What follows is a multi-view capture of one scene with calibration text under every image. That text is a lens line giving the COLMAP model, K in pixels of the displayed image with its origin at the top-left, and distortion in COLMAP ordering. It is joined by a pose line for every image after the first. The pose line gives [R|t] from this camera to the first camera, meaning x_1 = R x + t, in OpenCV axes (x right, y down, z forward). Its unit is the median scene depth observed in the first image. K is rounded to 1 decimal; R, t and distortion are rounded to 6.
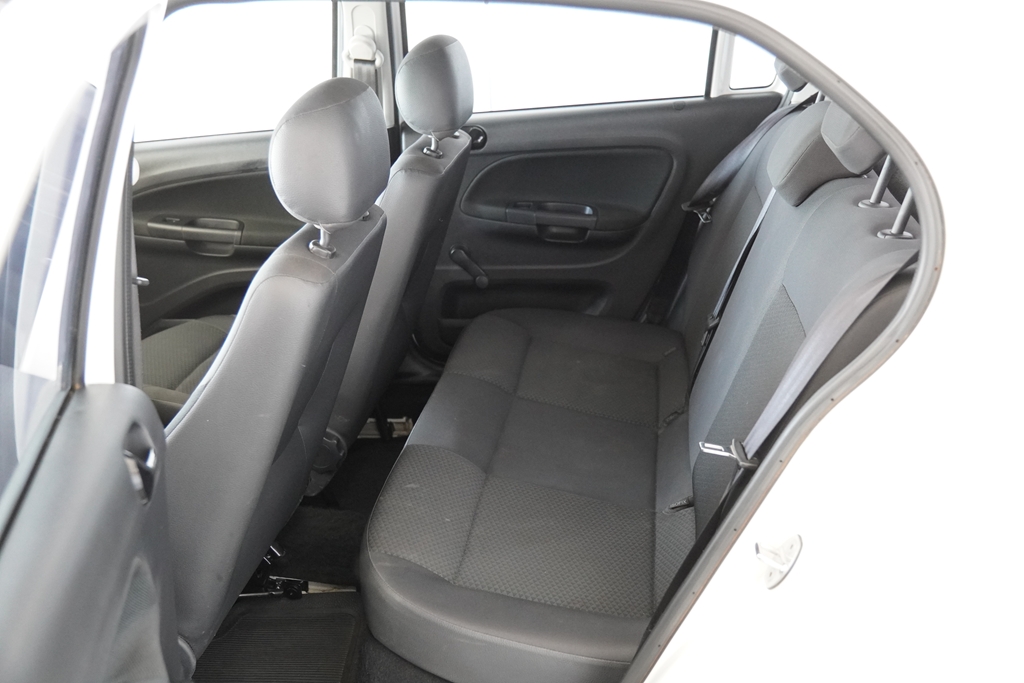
lens RADIAL K [[1078.8, 0, 512.0], [0, 1078.8, 341.5], [0, 0, 1]] dist [0.012182, 0.007061]
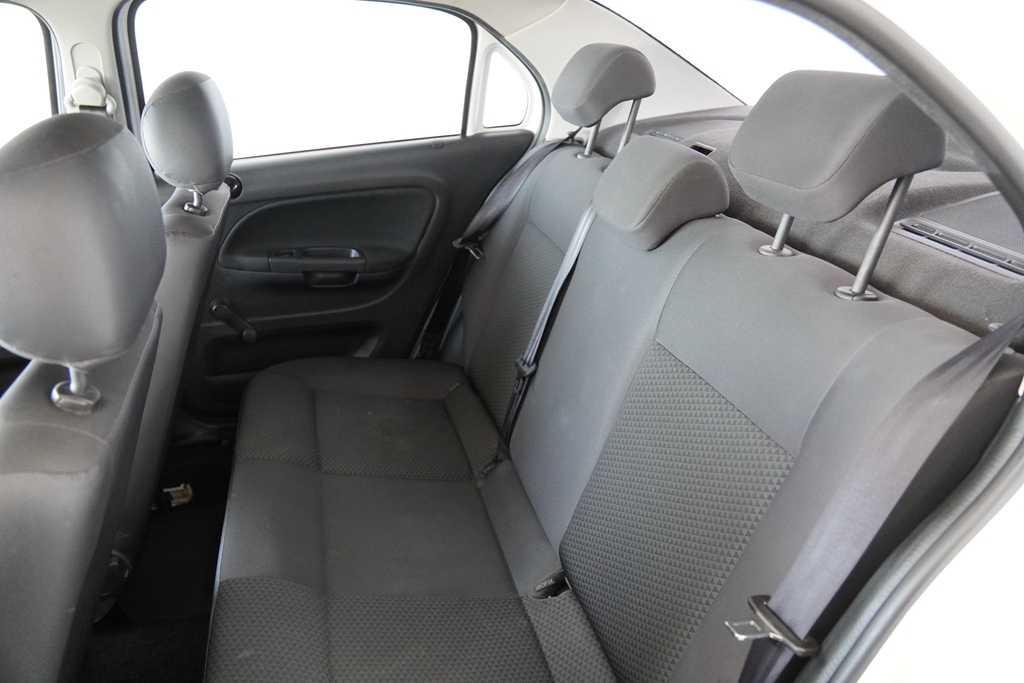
lens RADIAL K [[763.1, 0, 512.0], [0, 763.1, 341.5], [0, 0, 1]] dist [-0.137142, 0.100610]
pose [[0.926033, -0.115340, 0.359387, -0.056620], [0.101999, 0.993211, 0.055935, -0.068742], [-0.363398, -0.015141, 0.931511, 0.317072]]
